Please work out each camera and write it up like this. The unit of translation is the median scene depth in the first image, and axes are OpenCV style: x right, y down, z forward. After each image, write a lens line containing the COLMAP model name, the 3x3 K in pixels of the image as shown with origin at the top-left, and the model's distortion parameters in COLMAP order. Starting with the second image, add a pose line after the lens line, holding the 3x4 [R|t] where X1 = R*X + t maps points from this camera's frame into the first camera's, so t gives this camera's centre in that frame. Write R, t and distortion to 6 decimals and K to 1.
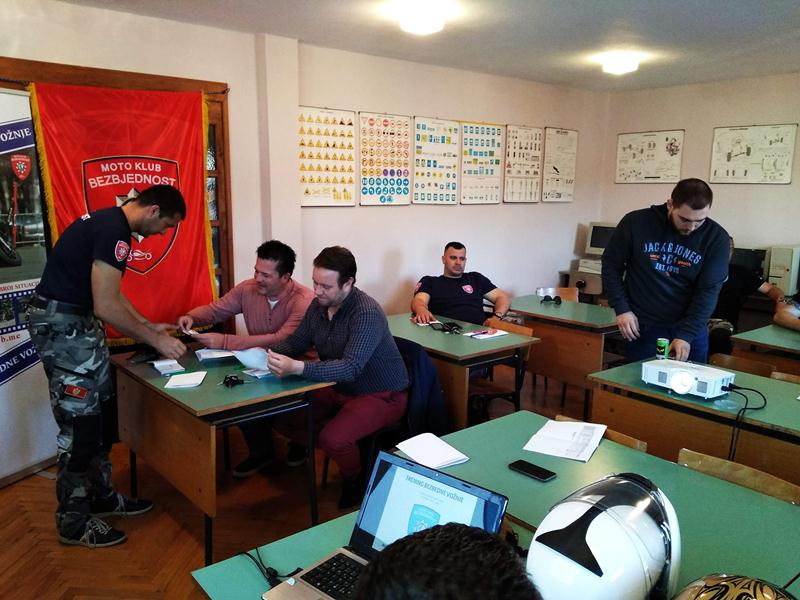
lens RADIAL K [[646.1, 0, 399.9], [0, 646.1, 300.2], [0, 0, 1]] dist [0.059849, -0.090721]
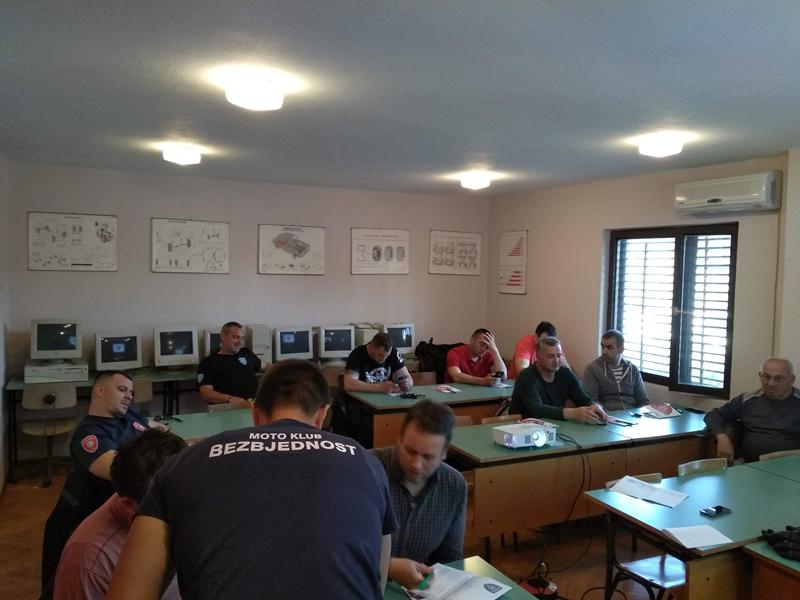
lens RADIAL K [[646.1, 0, 399.5], [0, 646.1, 308.2], [0, 0, 1]] dist [0.059849, -0.090721]
pose [[0.248039, -0.064228, 0.966619, -0.415899], [0.150582, 0.988228, 0.027023, -0.099142], [-0.956975, 0.138853, 0.254791, 0.410430]]
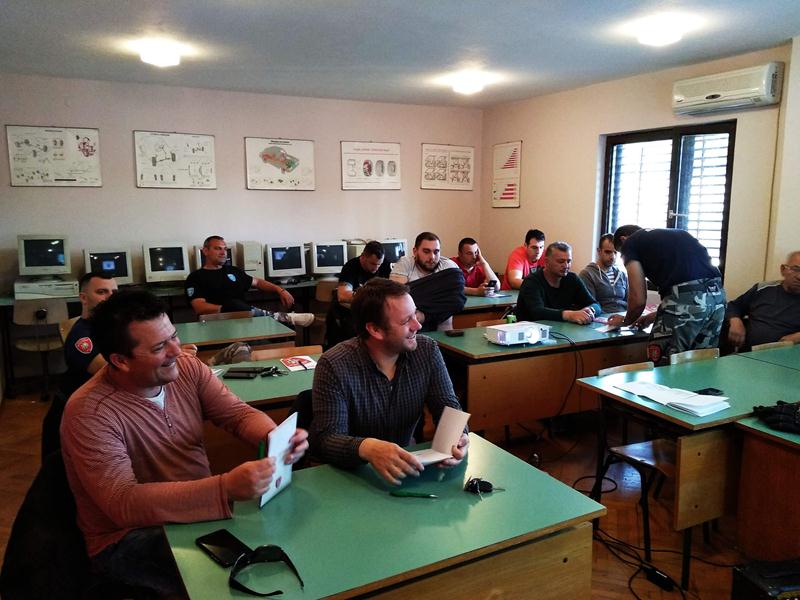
lens RADIAL K [[646.1, 0, 398.2], [0, 646.1, 302.0], [0, 0, 1]] dist [0.059849, -0.090721]
pose [[0.238805, -0.161691, 0.957512, -0.411532], [0.168079, 0.978040, 0.123238, -0.069526], [-0.956411, 0.131508, 0.260737, 0.414873]]
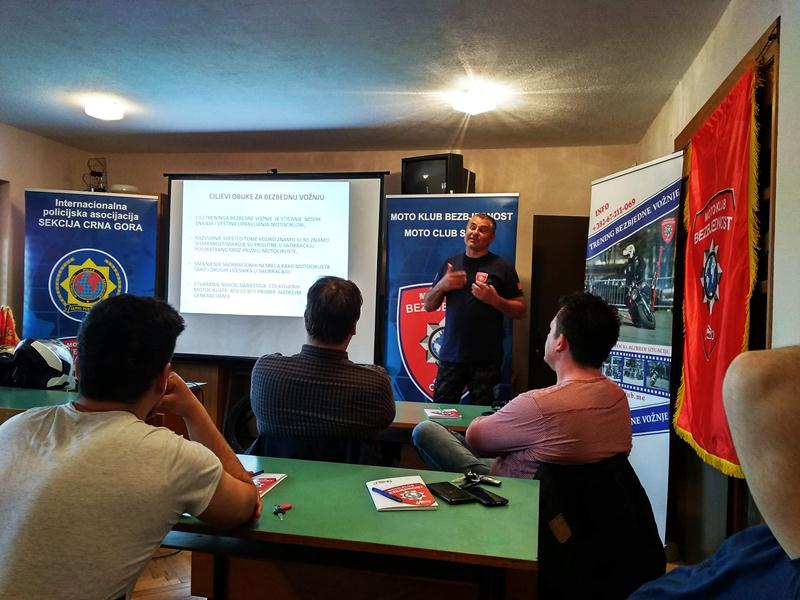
lens RADIAL K [[646.1, 0, 404.5], [0, 646.1, 306.9], [0, 0, 1]] dist [0.059849, -0.090721]
pose [[-0.794110, -0.039424, -0.606494, 0.184277], [-0.142108, 0.982277, 0.122218, -0.088654], [0.590927, 0.183243, -0.785638, 0.893177]]
